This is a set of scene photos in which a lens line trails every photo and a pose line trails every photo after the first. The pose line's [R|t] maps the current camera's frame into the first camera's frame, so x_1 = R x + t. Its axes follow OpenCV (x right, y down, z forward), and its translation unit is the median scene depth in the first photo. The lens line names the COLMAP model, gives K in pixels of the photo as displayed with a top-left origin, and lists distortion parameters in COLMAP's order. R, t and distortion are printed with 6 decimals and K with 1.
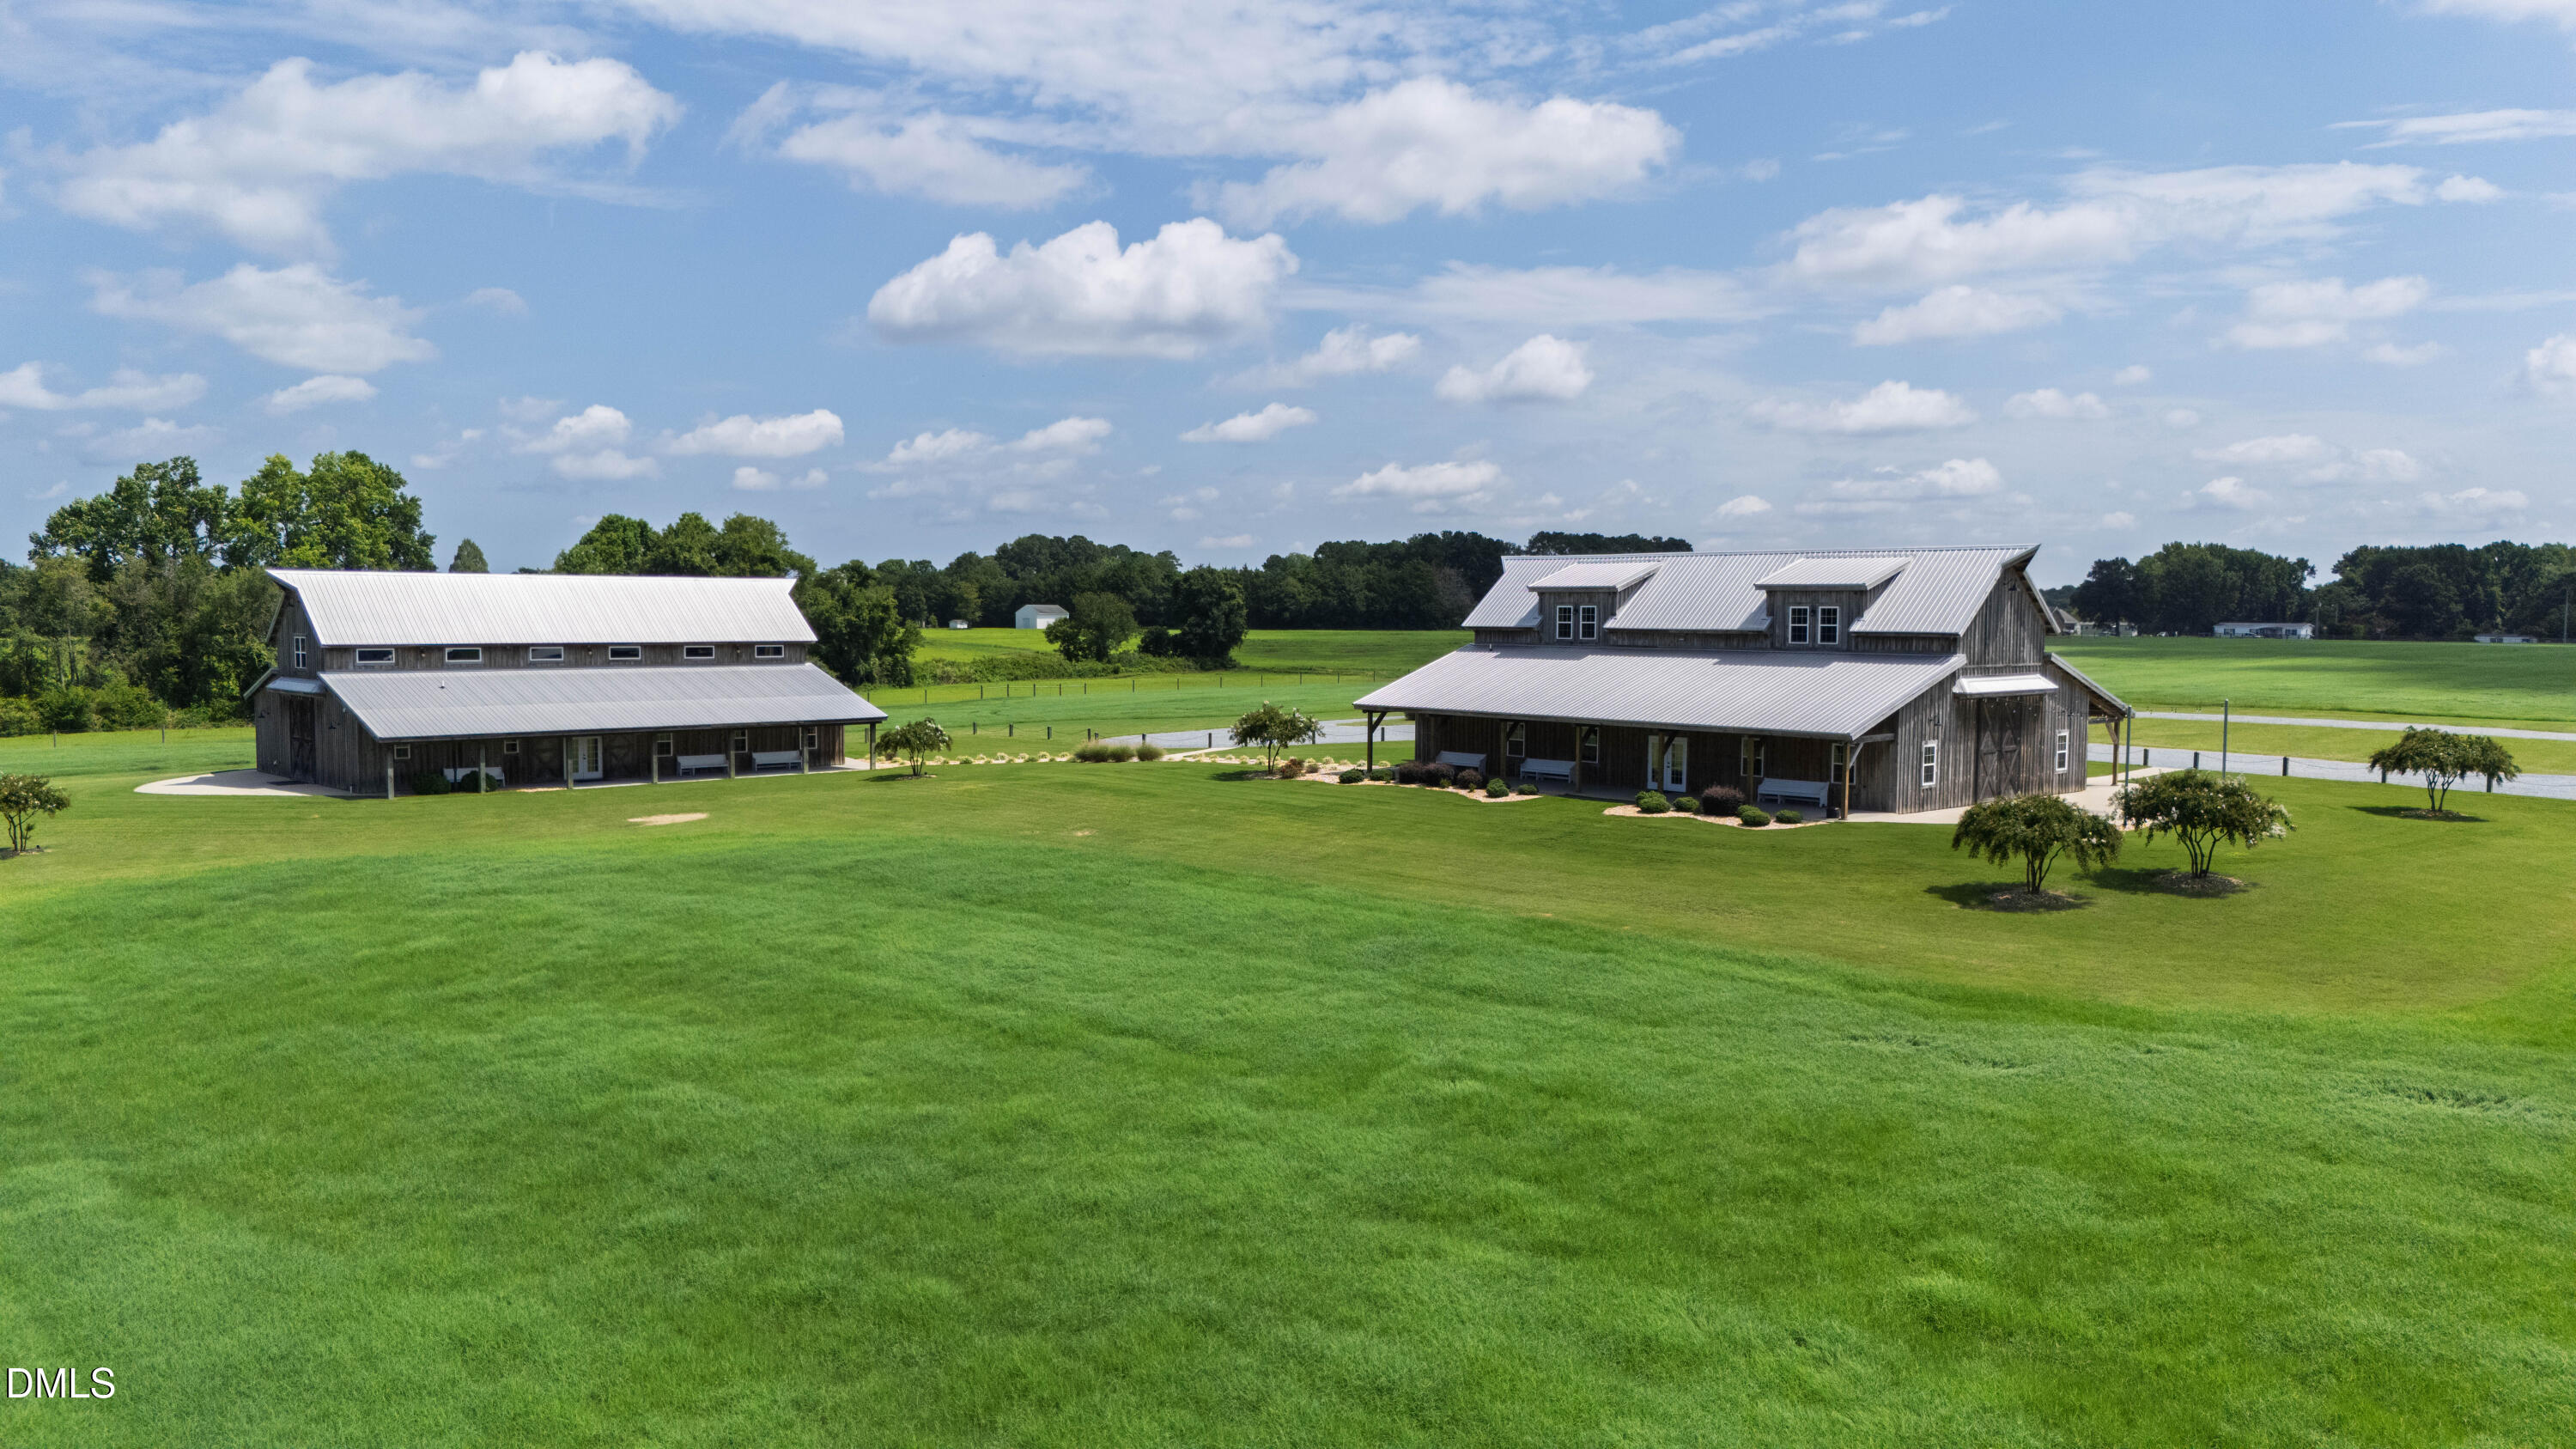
lens RADIAL K [[1950.8, 0, 1288.0], [0, 1950.8, 724.5], [0, 0, 1]] dist [0.039499, -0.004104]
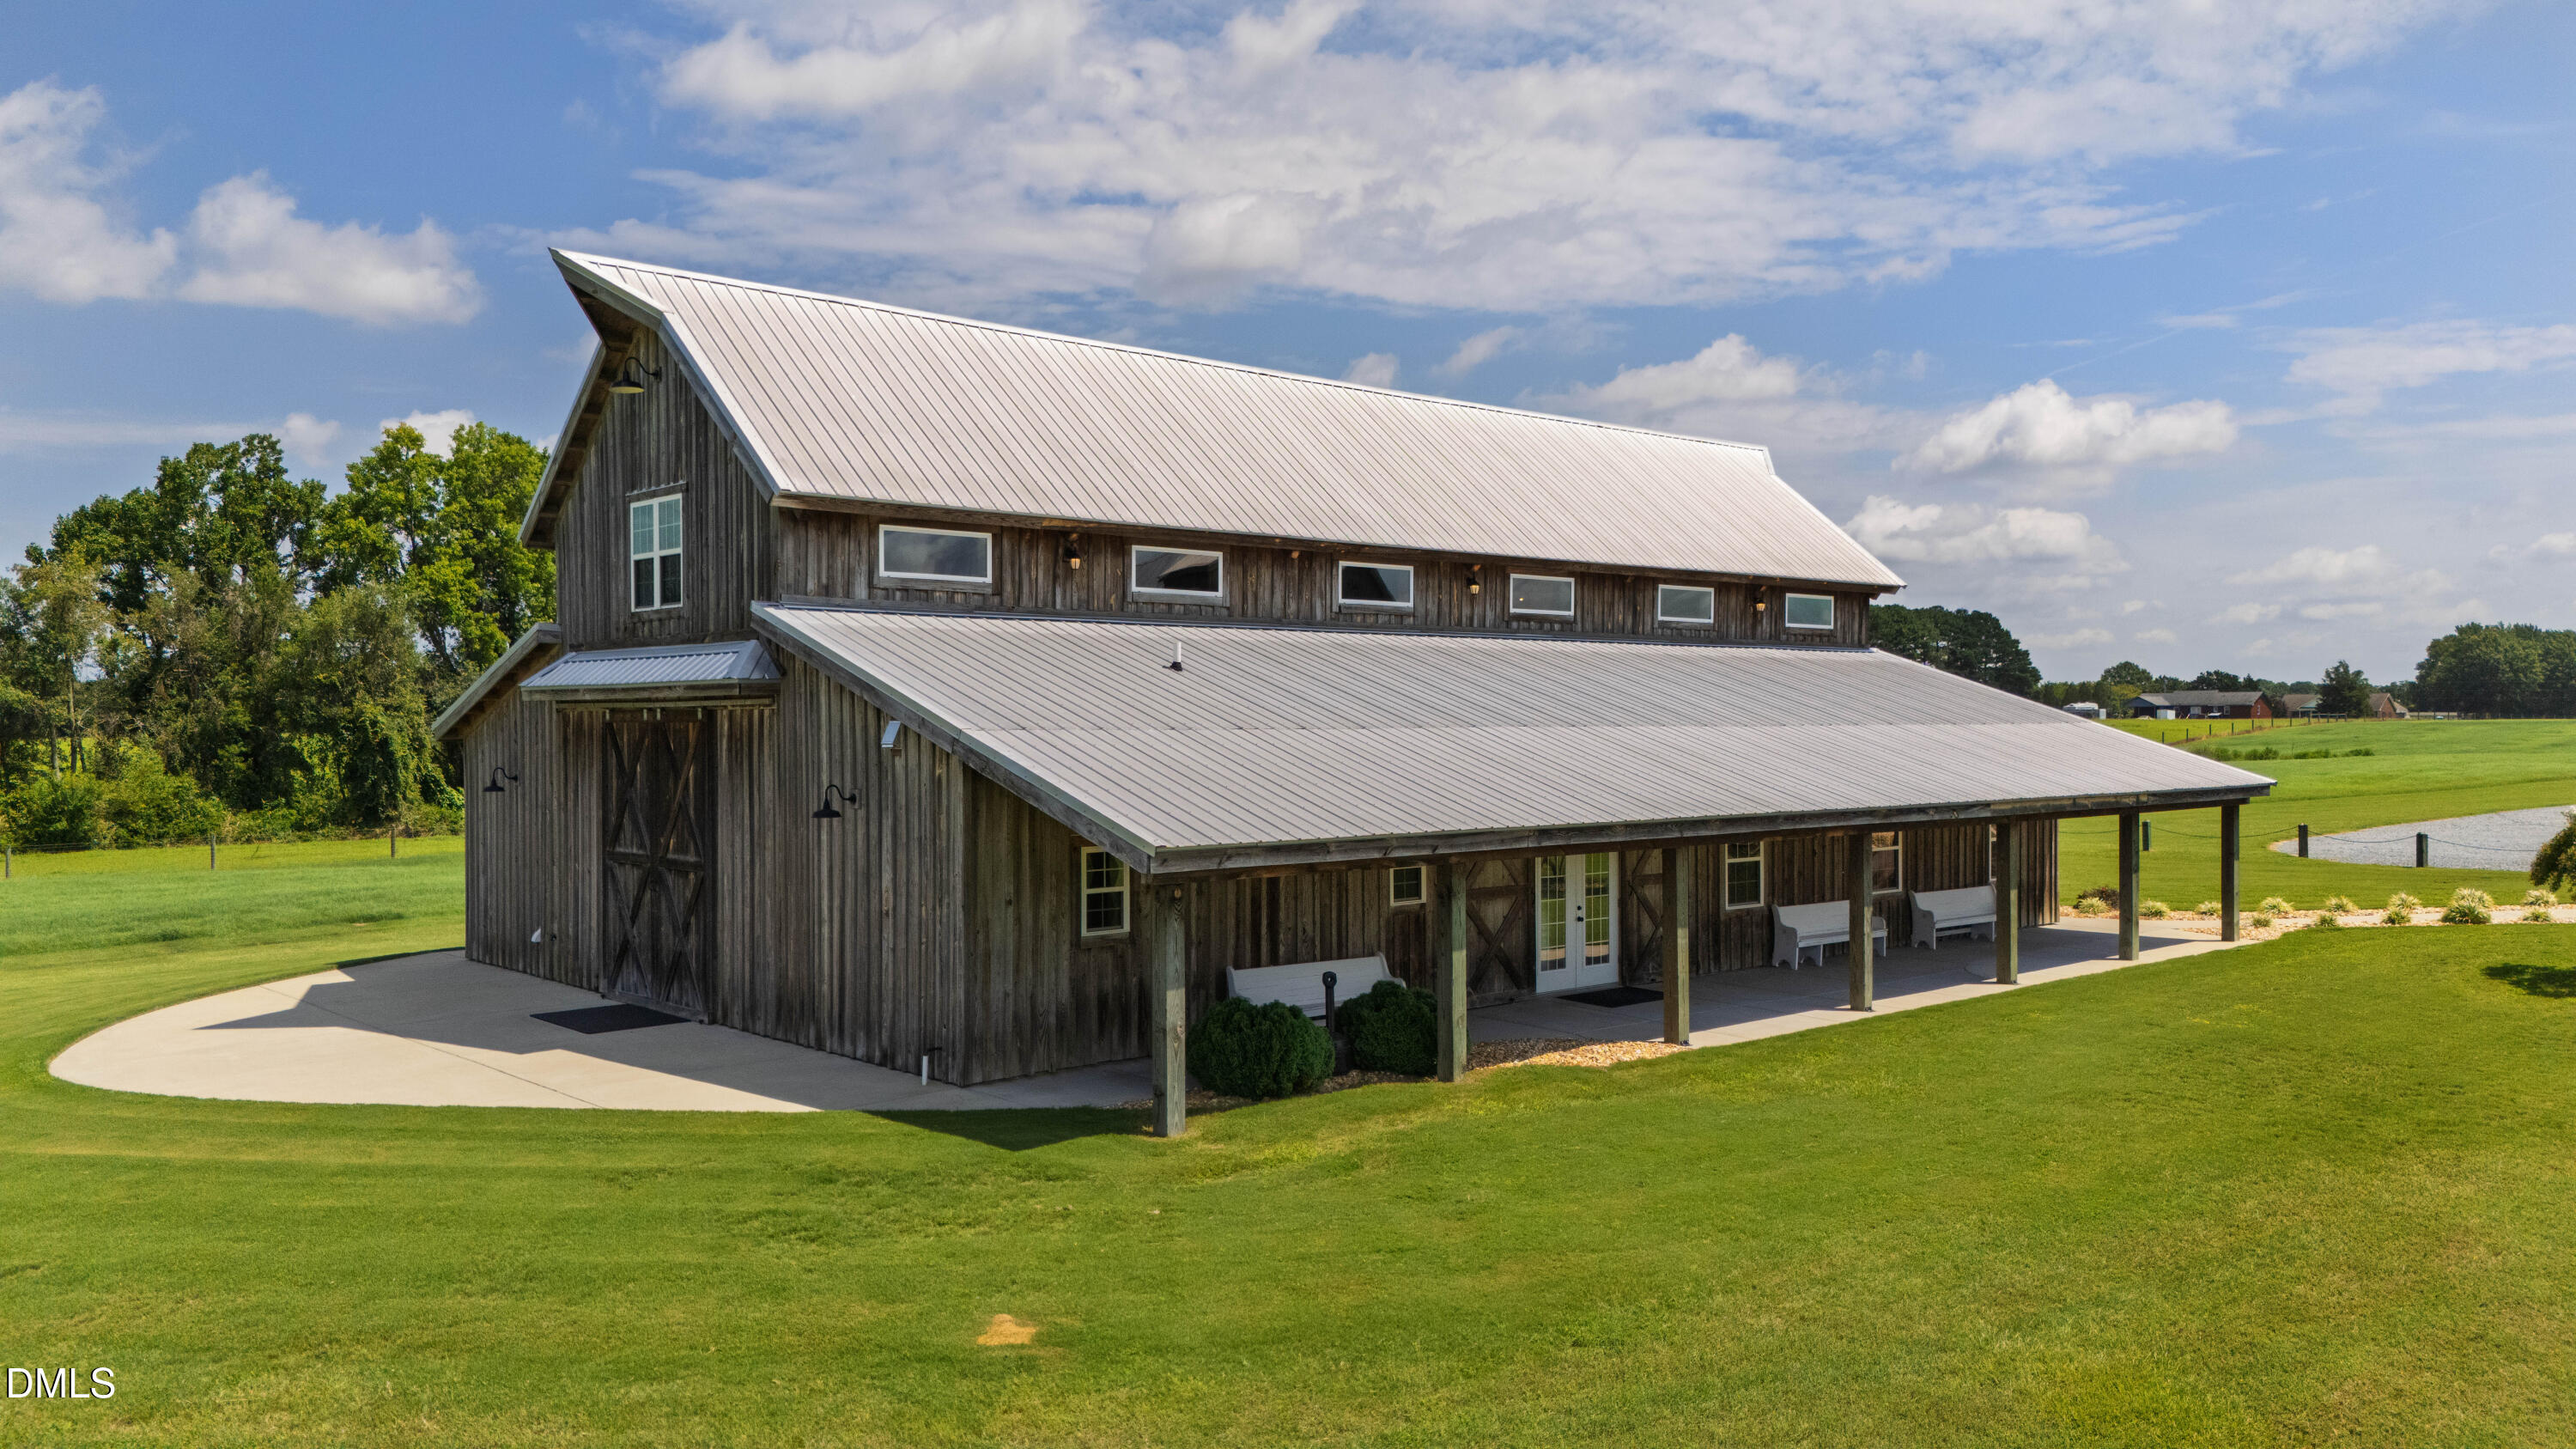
lens RADIAL K [[1950.8, 0, 1288.0], [0, 1950.8, 724.5], [0, 0, 1]] dist [0.039499, -0.004104]
pose [[0.999601, -0.008109, -0.027062, -0.218409], [0.006537, 0.998316, -0.057648, 0.002435], [0.027484, 0.057448, 0.997970, 0.391578]]
